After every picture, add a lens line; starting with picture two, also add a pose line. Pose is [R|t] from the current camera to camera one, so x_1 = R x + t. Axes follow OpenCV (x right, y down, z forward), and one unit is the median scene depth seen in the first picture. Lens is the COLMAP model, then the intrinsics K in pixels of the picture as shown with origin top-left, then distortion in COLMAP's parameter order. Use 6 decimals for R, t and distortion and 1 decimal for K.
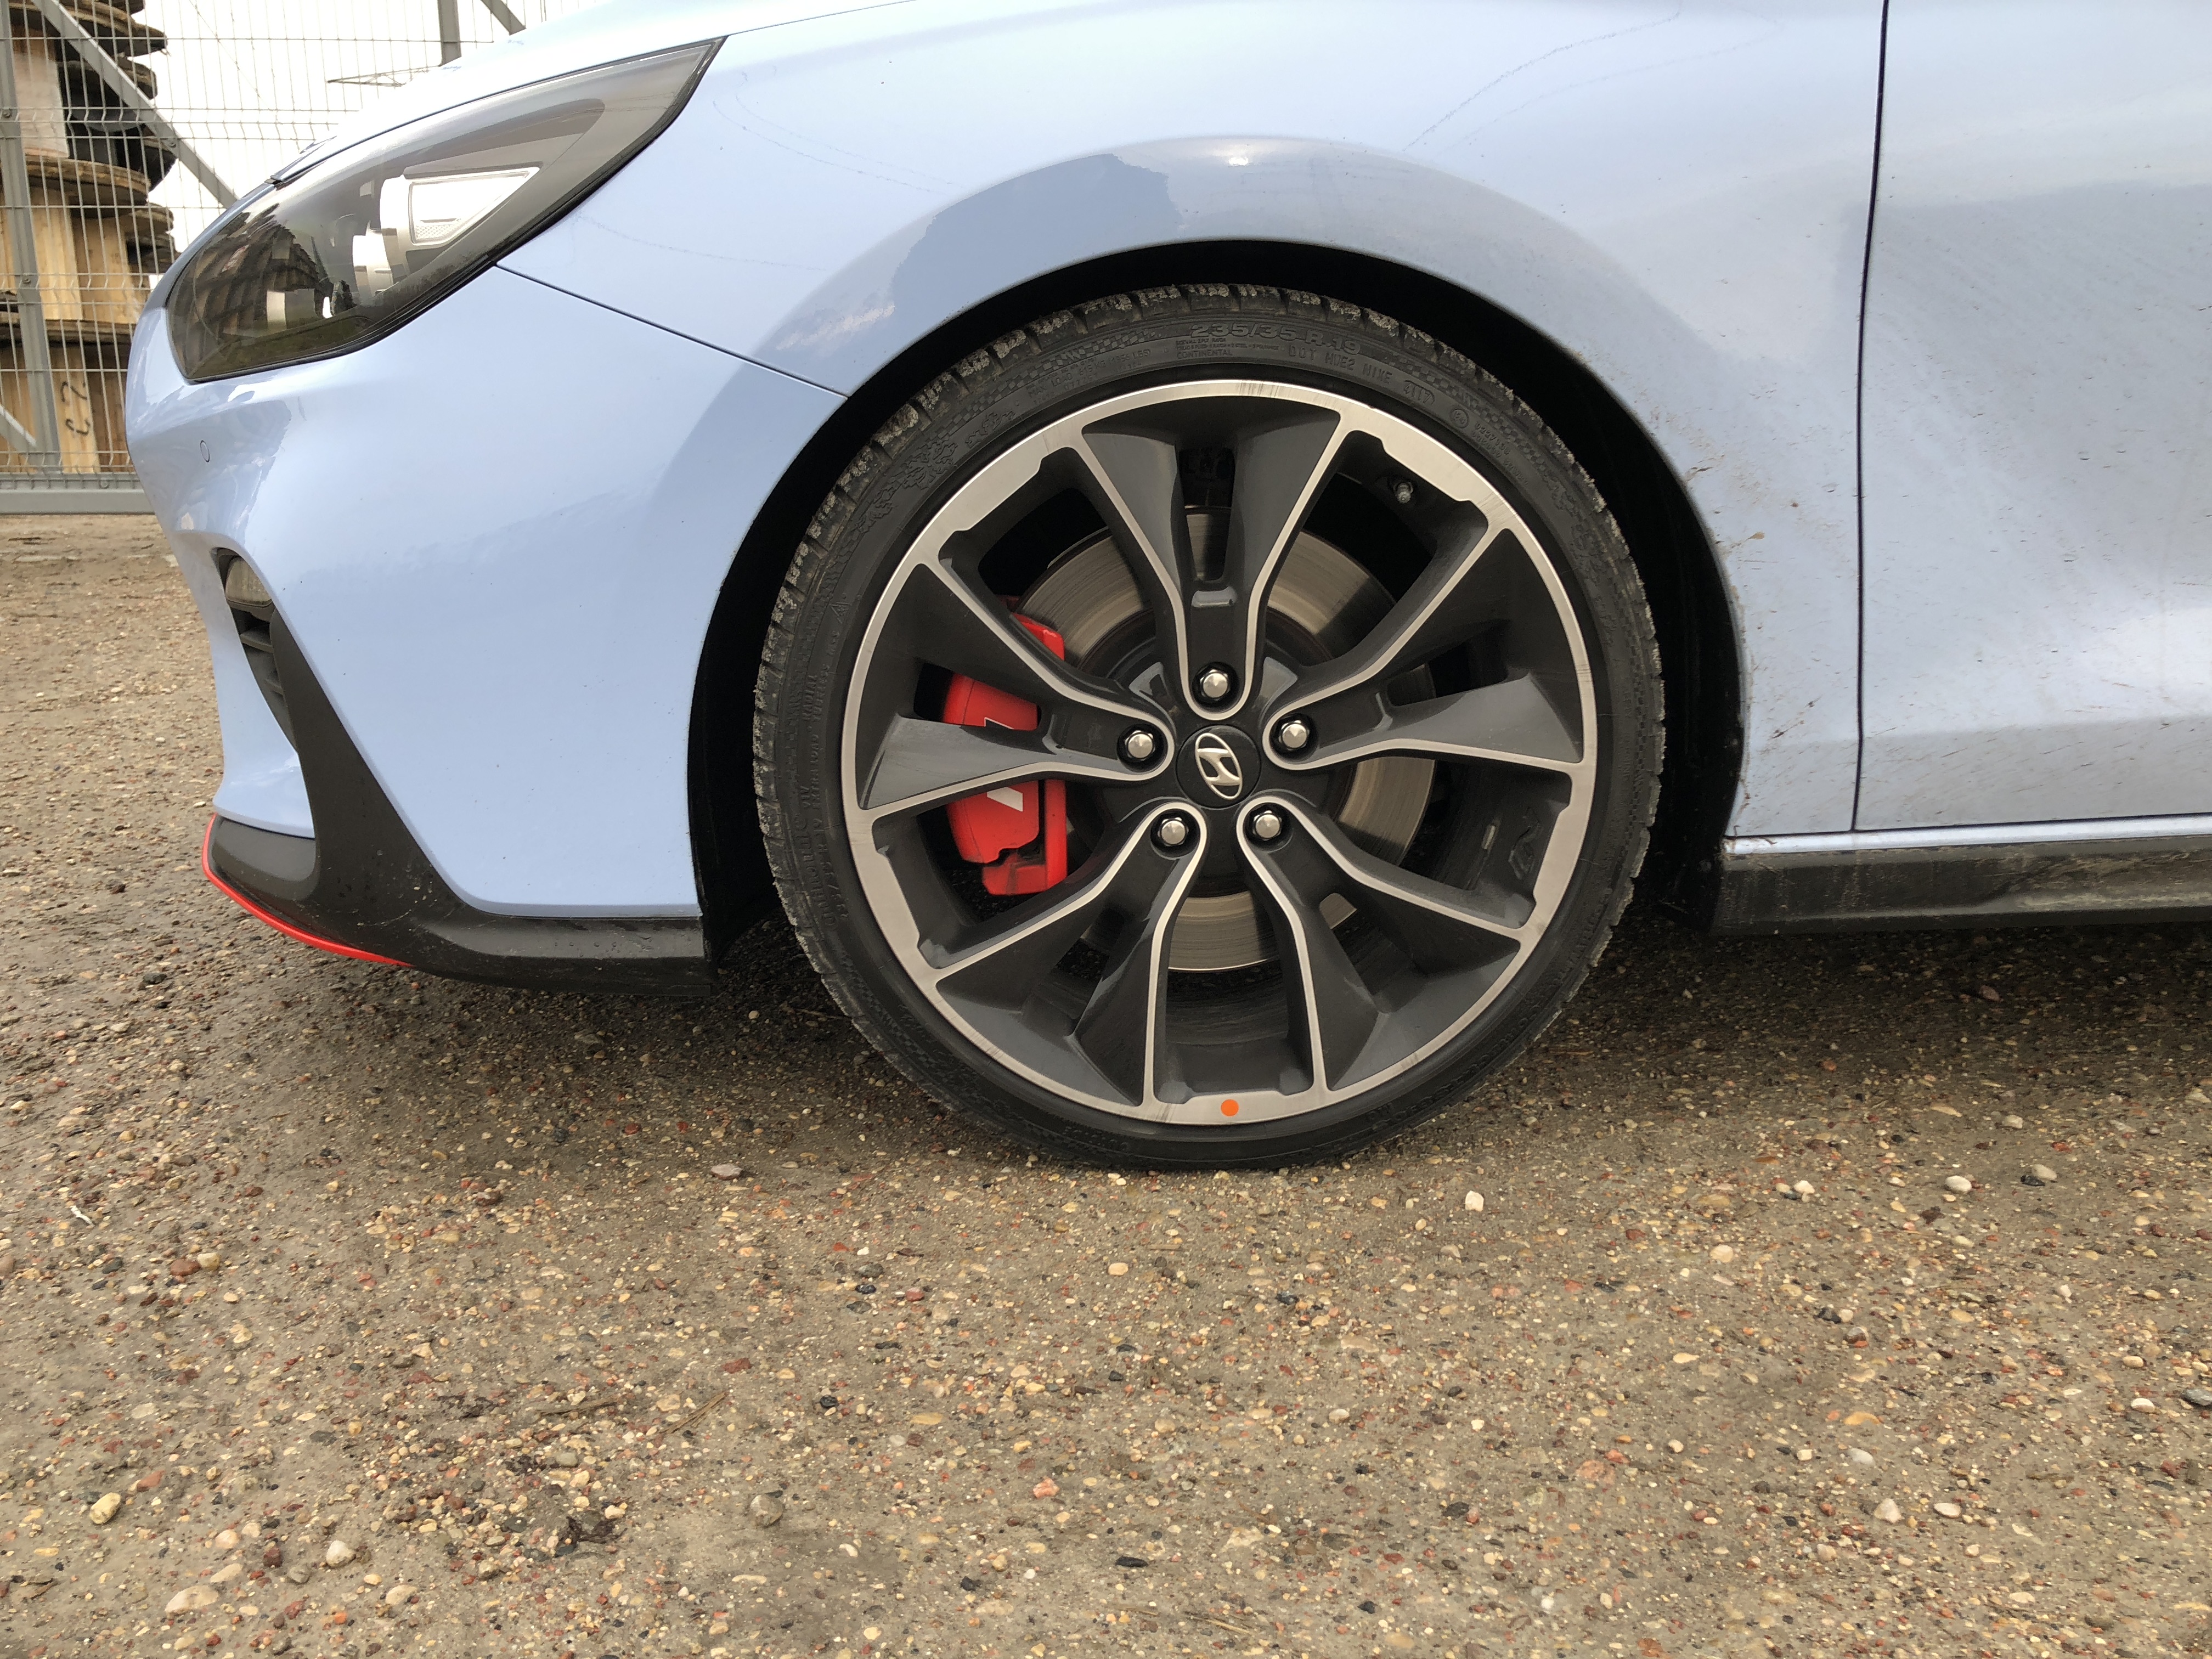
lens RADIAL K [[1769.6, 0, 1102.0], [0, 1769.6, 821.1], [0, 0, 1]] dist [0.036772, -0.032160]
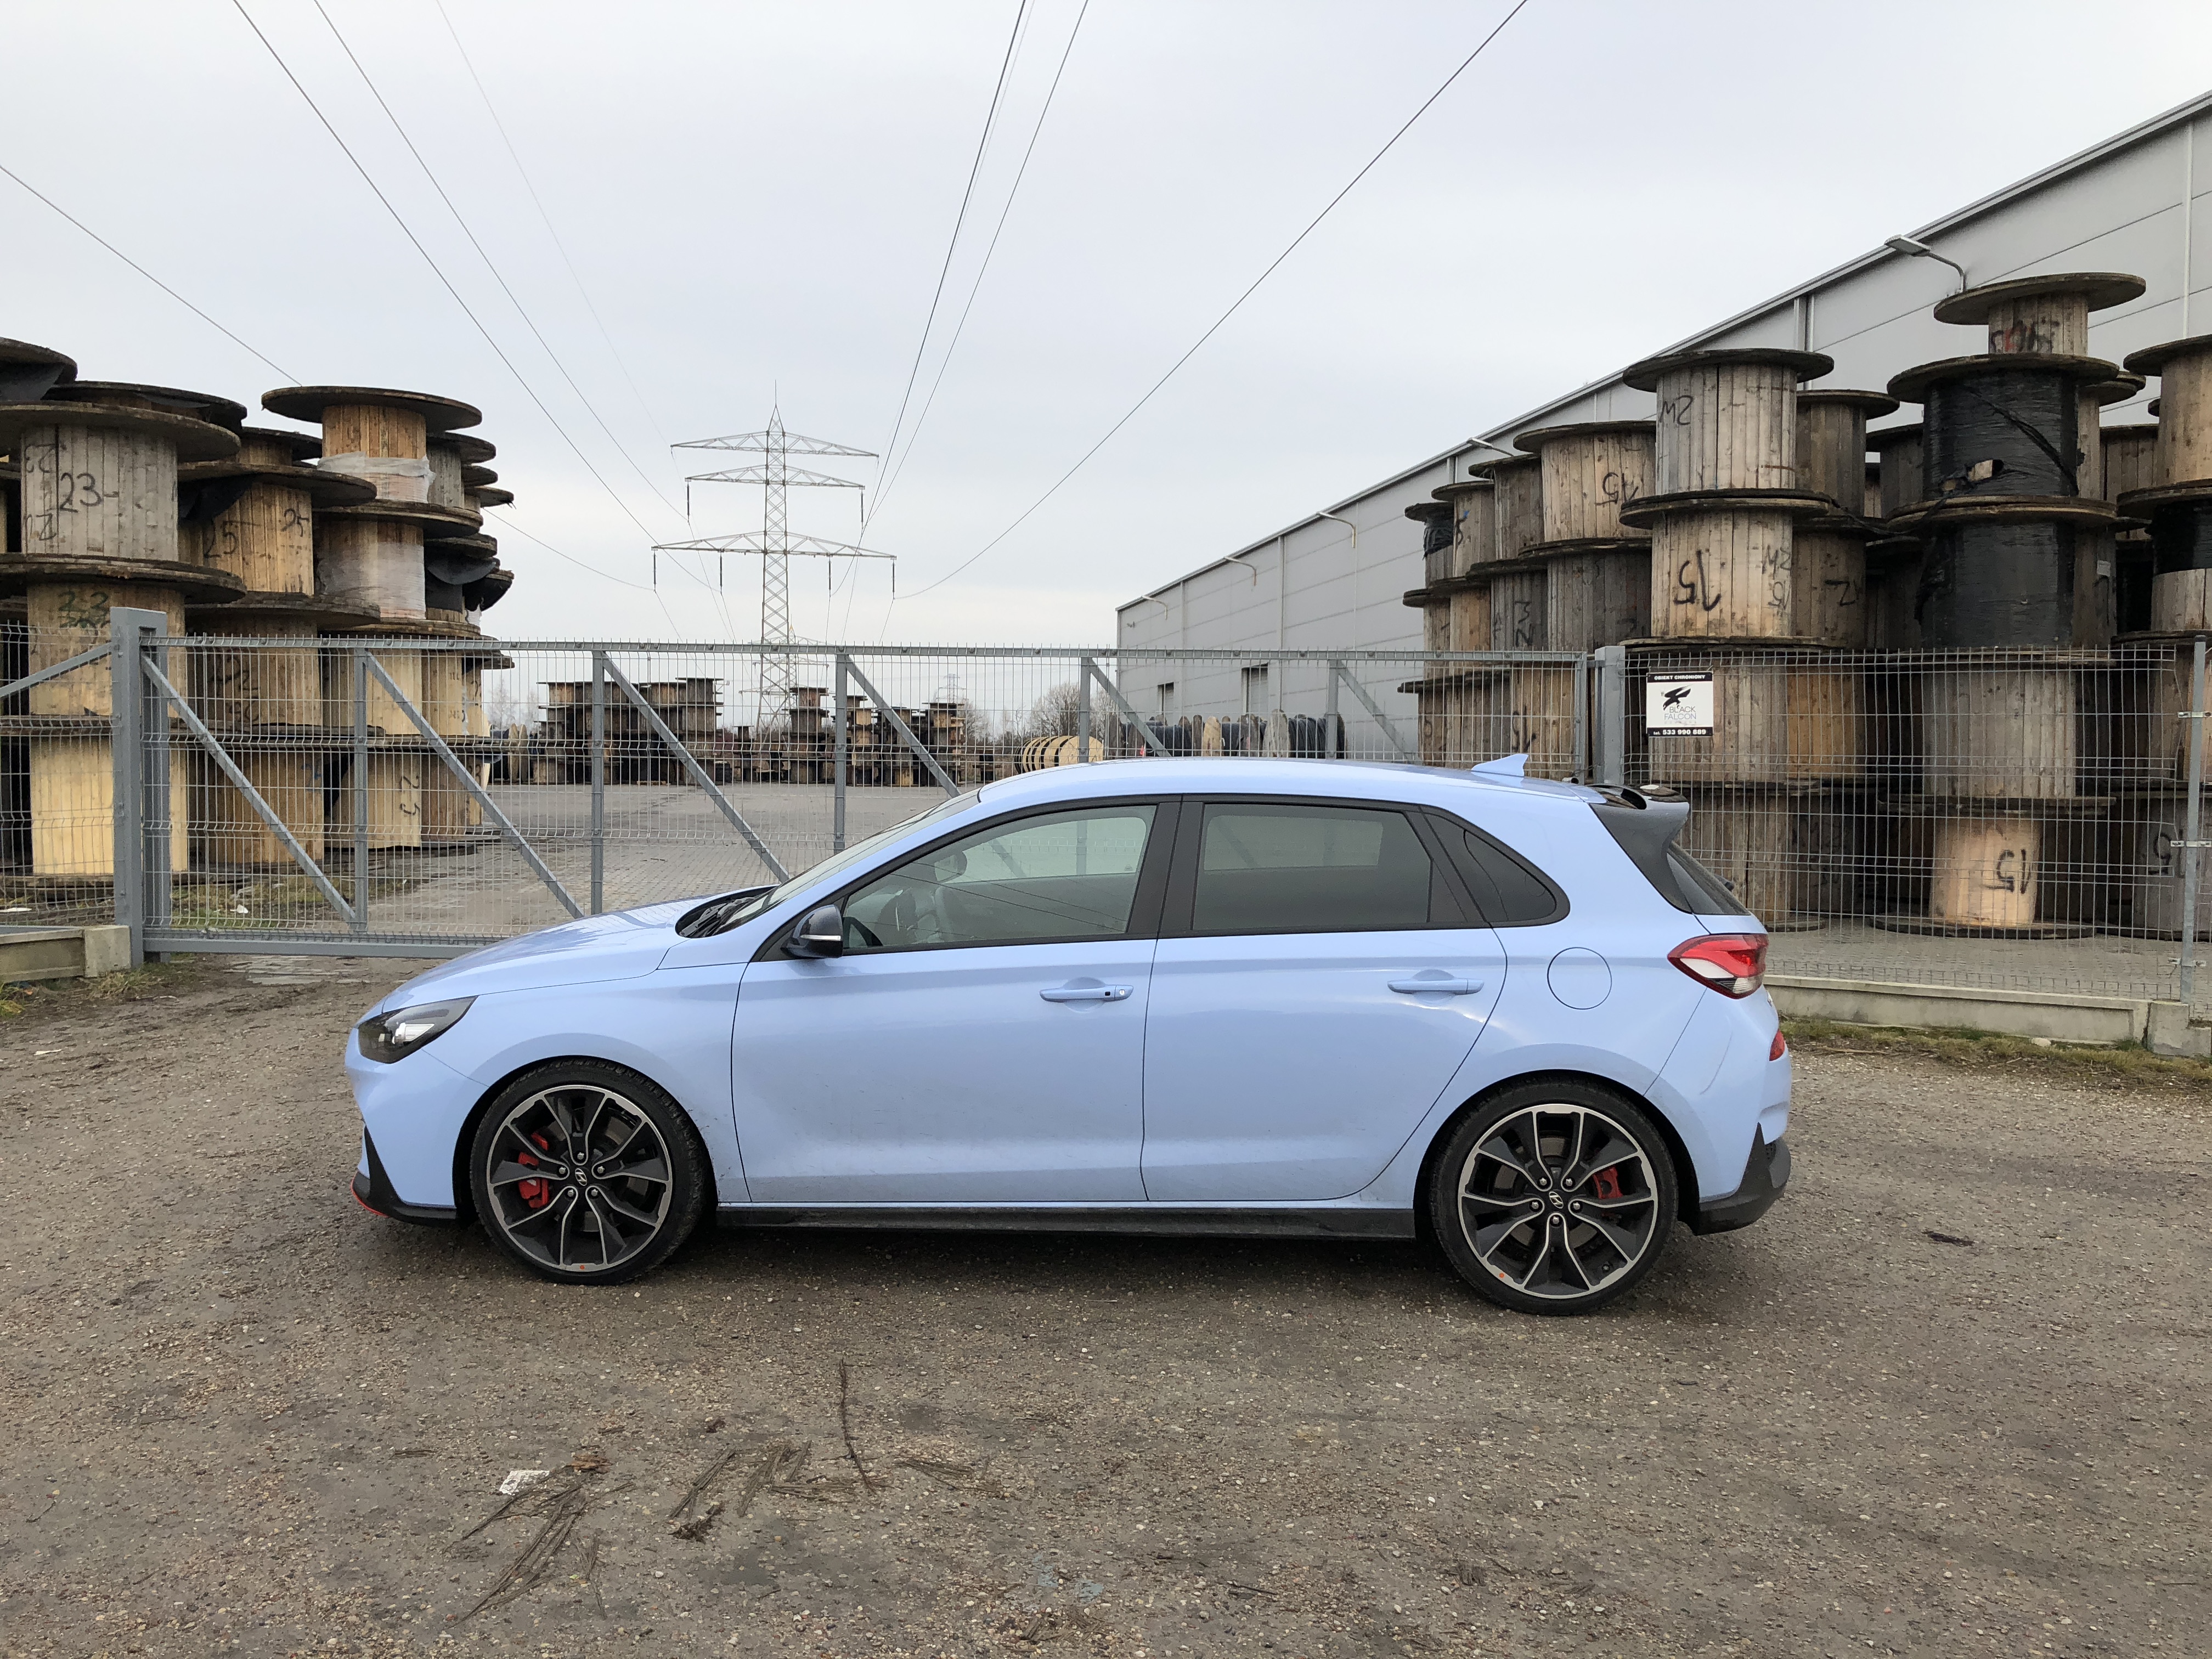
lens RADIAL K [[1767.9, 0, 1106.0], [0, 1767.9, 829.5], [0, 0, 1]] dist [0.002484, 0.002525]
pose [[0.989025, 0.024795, -0.145656, 1.773395], [-0.048857, 0.985245, -0.164028, -0.204419], [0.139440, 0.169344, 0.975643, -2.808377]]
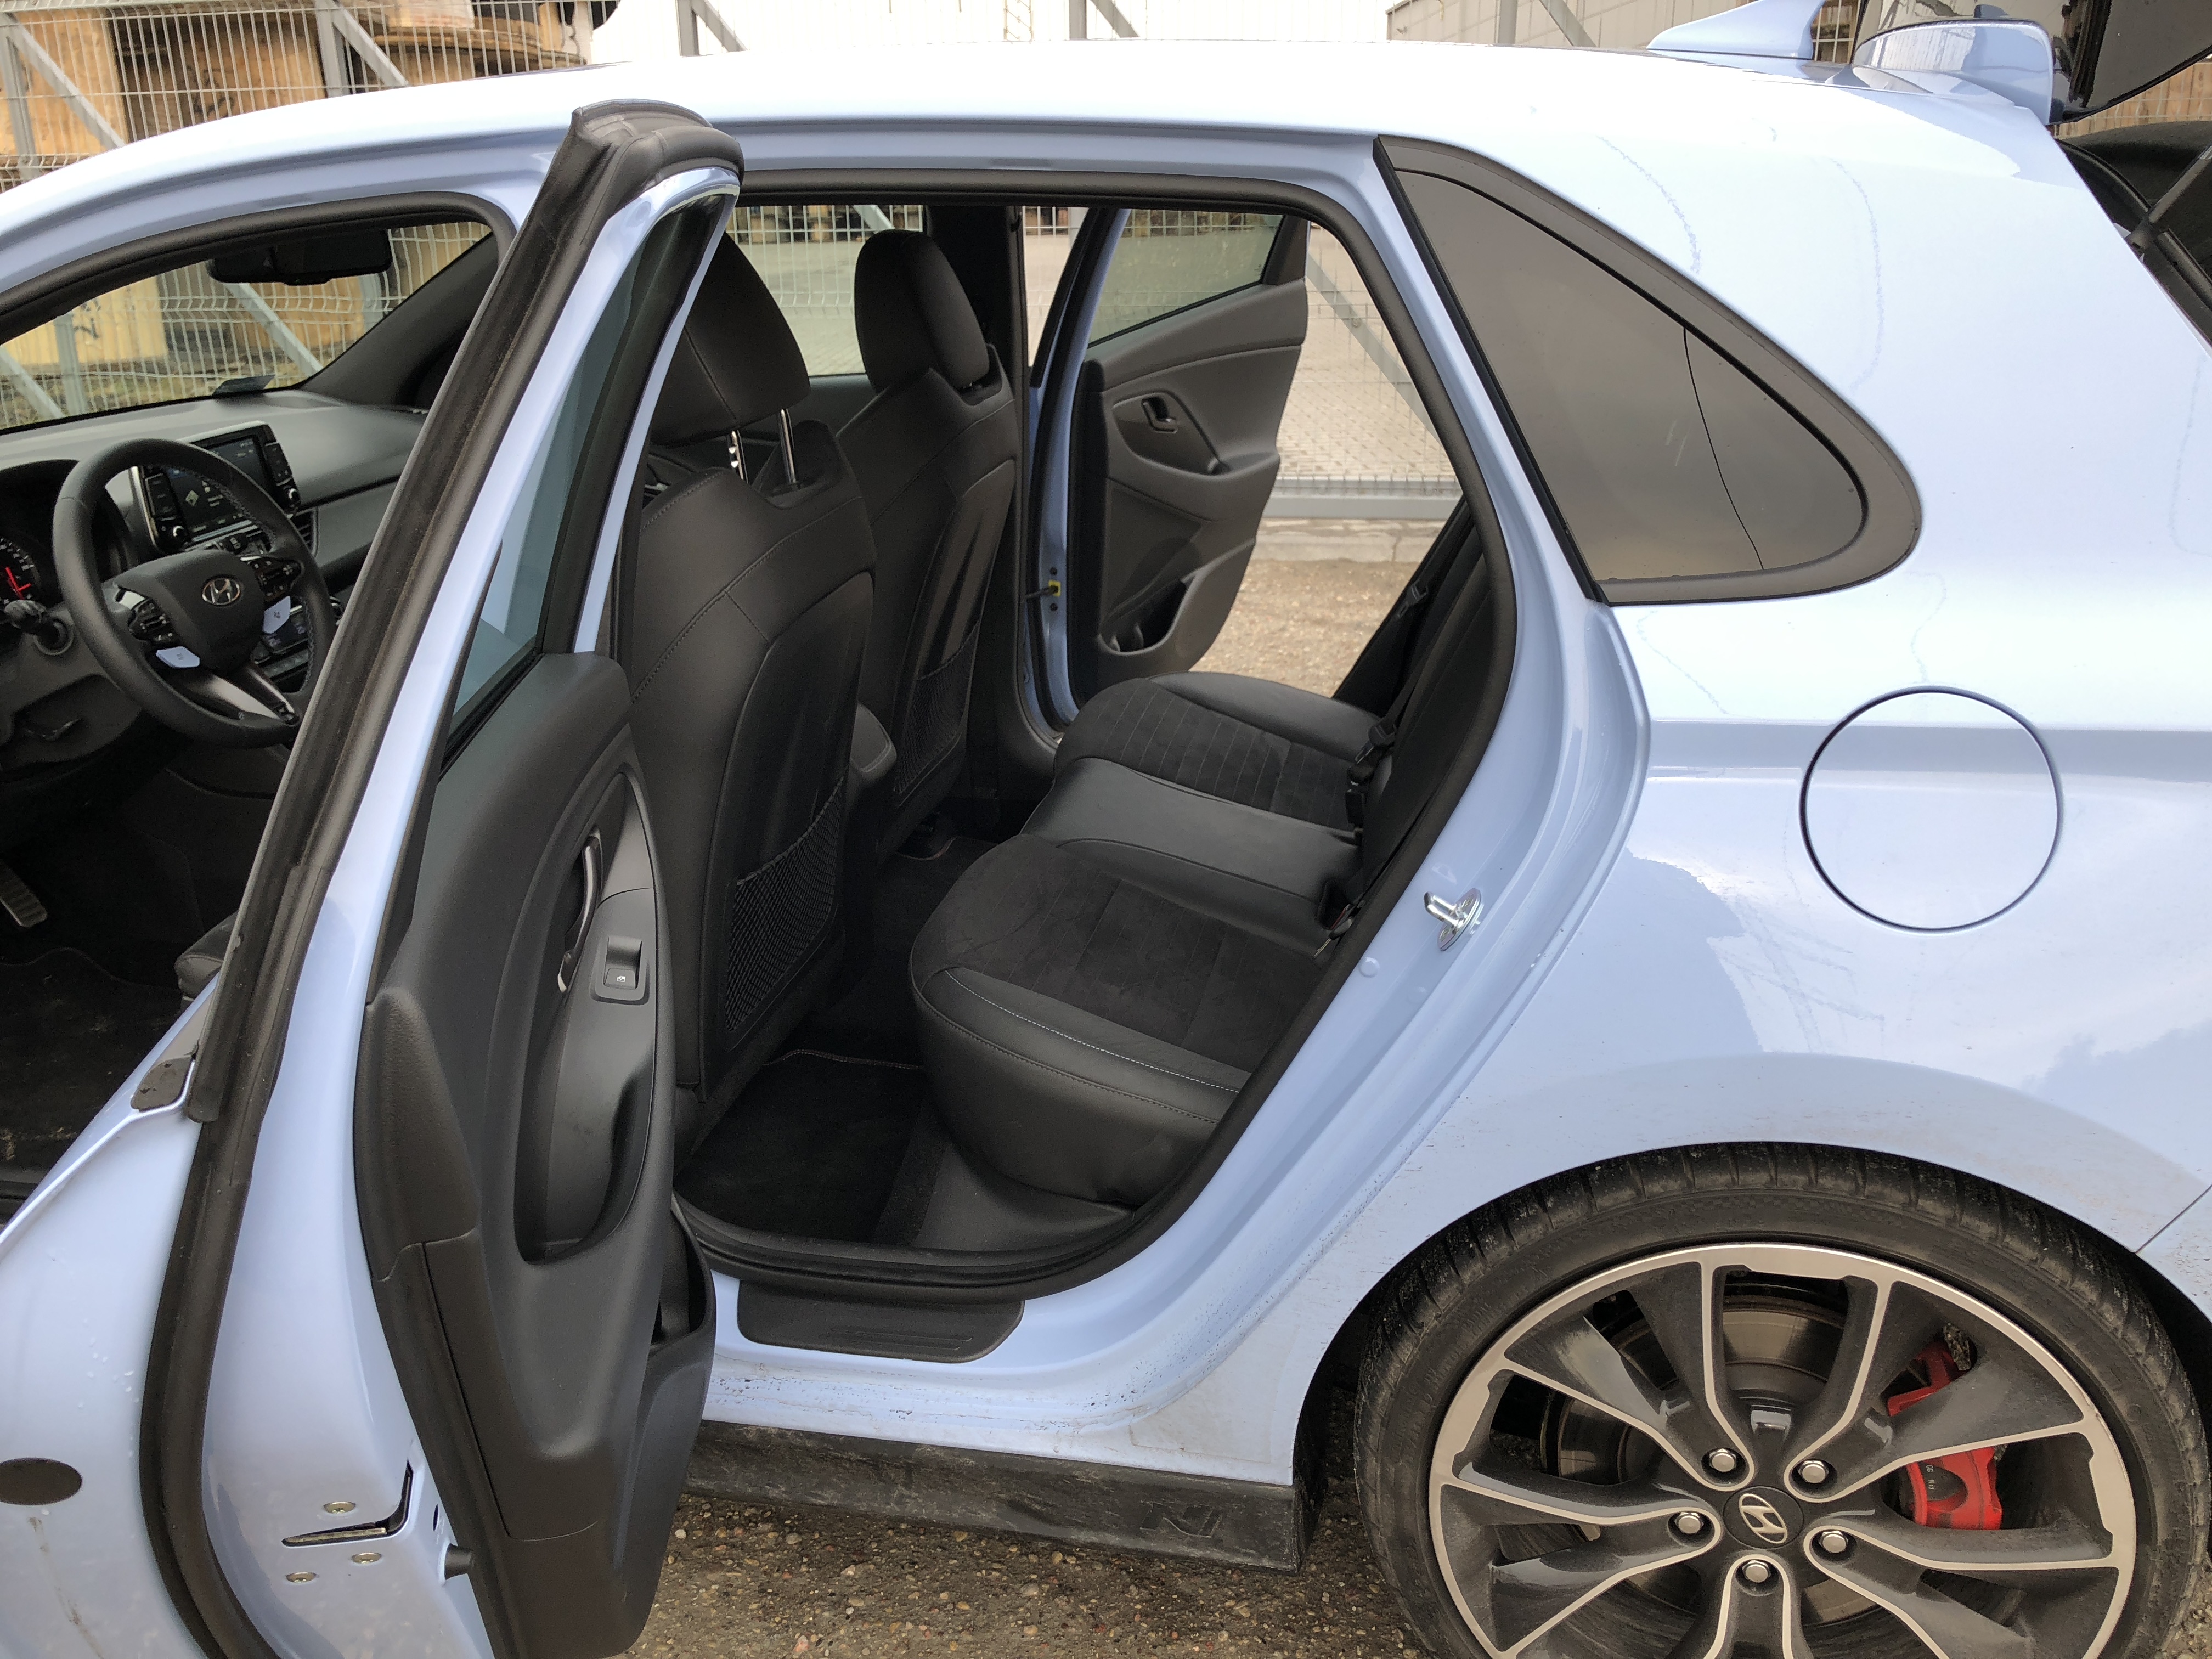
lens RADIAL K [[1769.6, 0, 1102.0], [0, 1769.6, 821.1], [0, 0, 1]] dist [0.036772, -0.032160]
pose [[0.955803, 0.086486, -0.280998, 2.070803], [-0.050316, 0.989773, 0.133484, -0.666451], [0.289669, -0.113446, 0.950380, -0.013071]]
